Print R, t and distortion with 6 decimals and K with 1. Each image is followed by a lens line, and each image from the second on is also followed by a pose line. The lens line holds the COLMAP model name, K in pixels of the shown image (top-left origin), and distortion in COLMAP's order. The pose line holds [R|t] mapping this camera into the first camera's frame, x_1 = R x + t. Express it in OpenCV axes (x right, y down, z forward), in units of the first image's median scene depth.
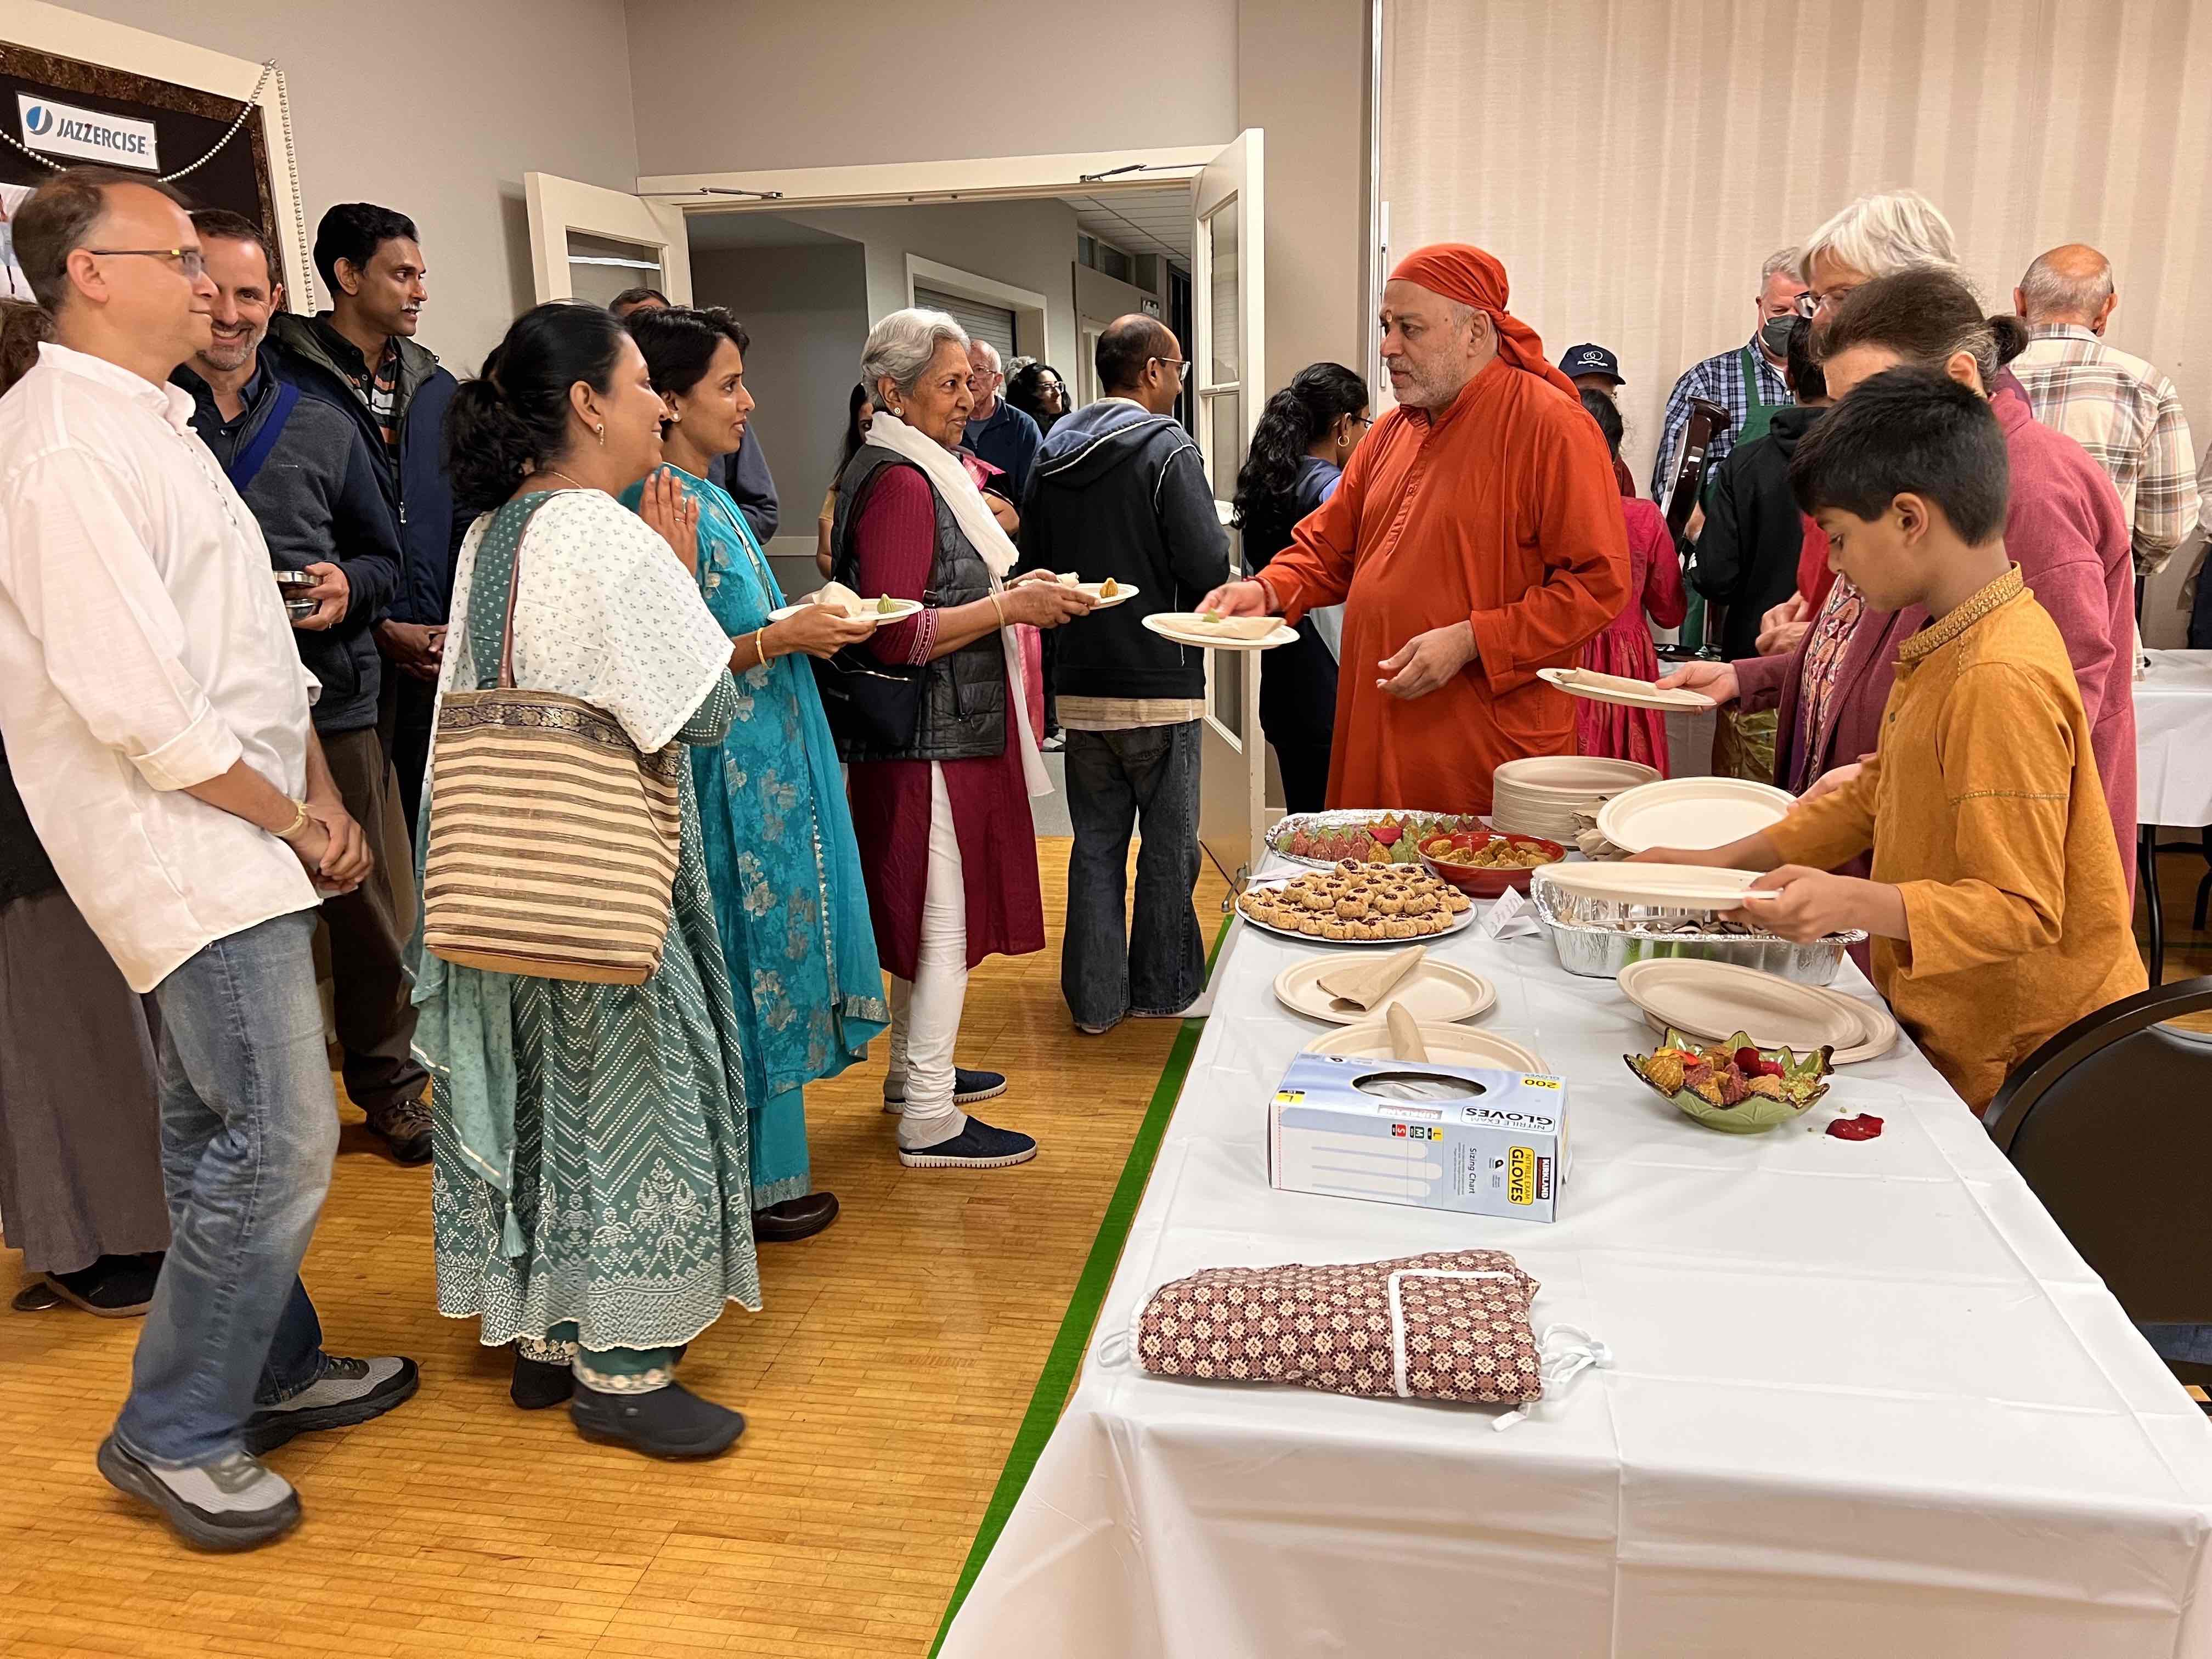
lens RADIAL K [[1688.1, 0, 1123.8], [0, 1688.1, 815.8], [0, 0, 1]] dist [0.070106, -0.052122]
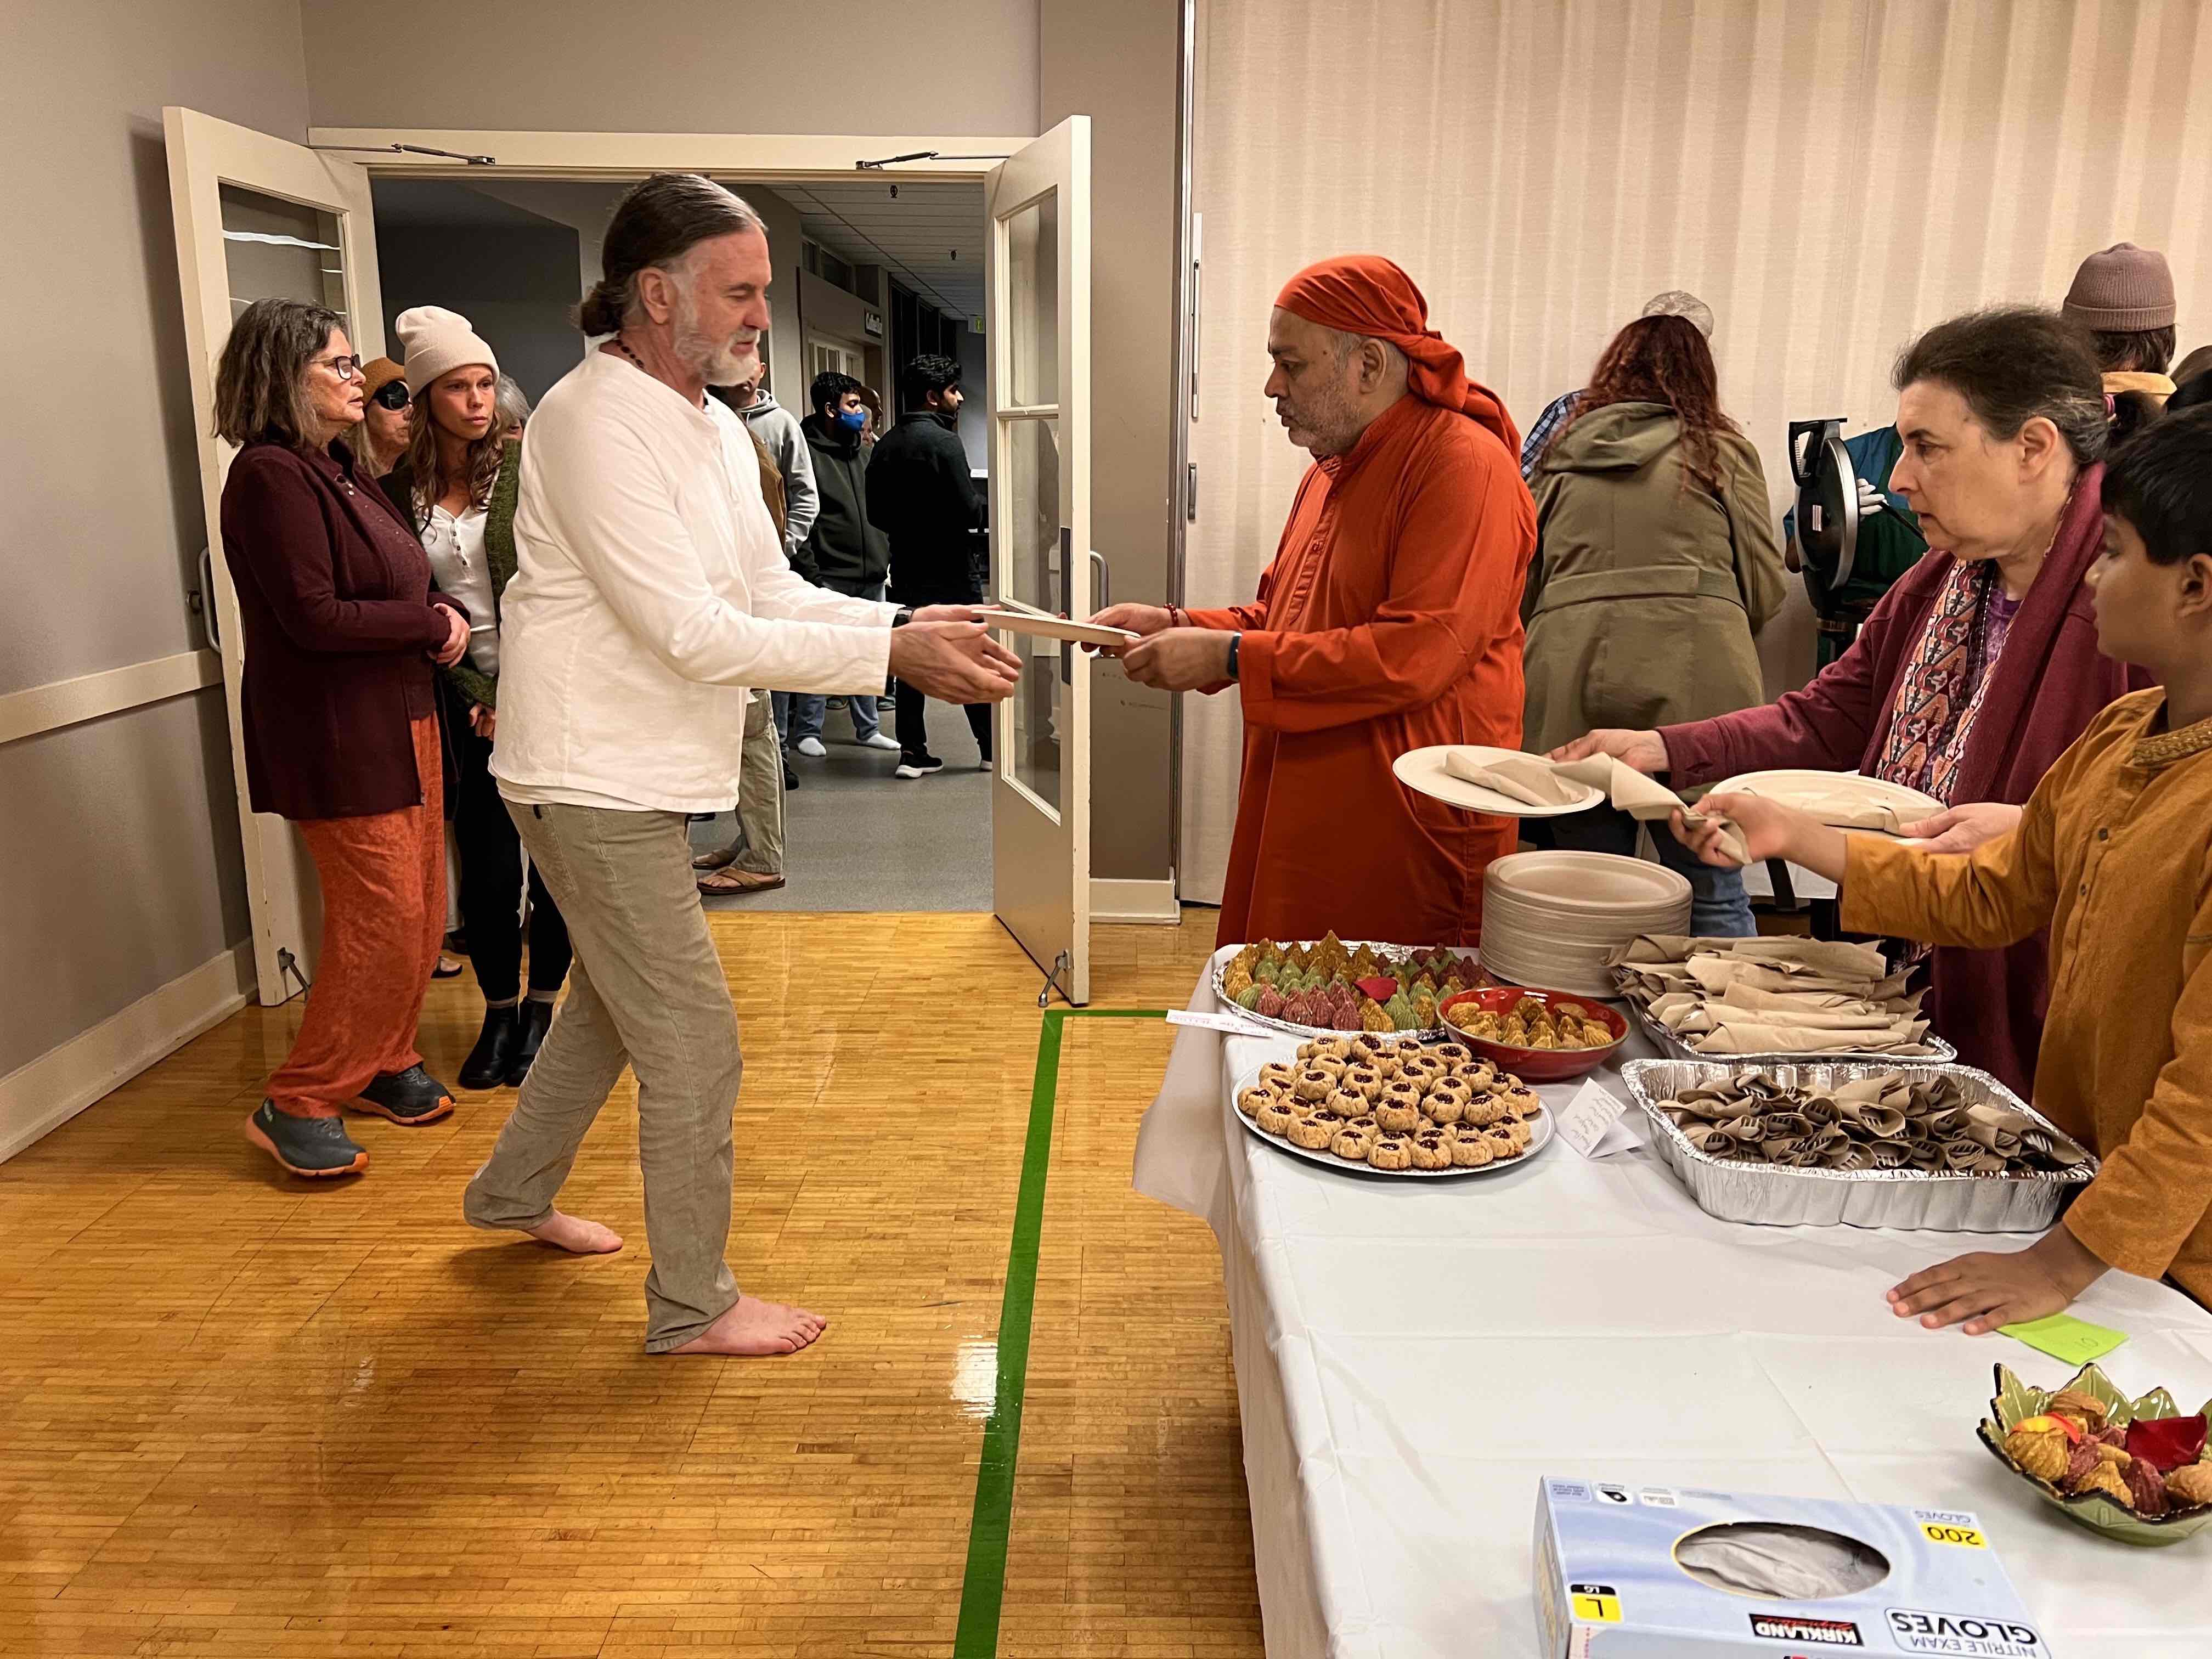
lens RADIAL K [[1688.1, 0, 1123.8], [0, 1688.1, 815.8], [0, 0, 1]] dist [0.070106, -0.052122]
pose [[0.984031, -0.004172, 0.177951, -0.056831], [0.006464, 0.999903, -0.012303, -0.034165], [-0.177882, 0.013257, 0.983962, 0.141739]]
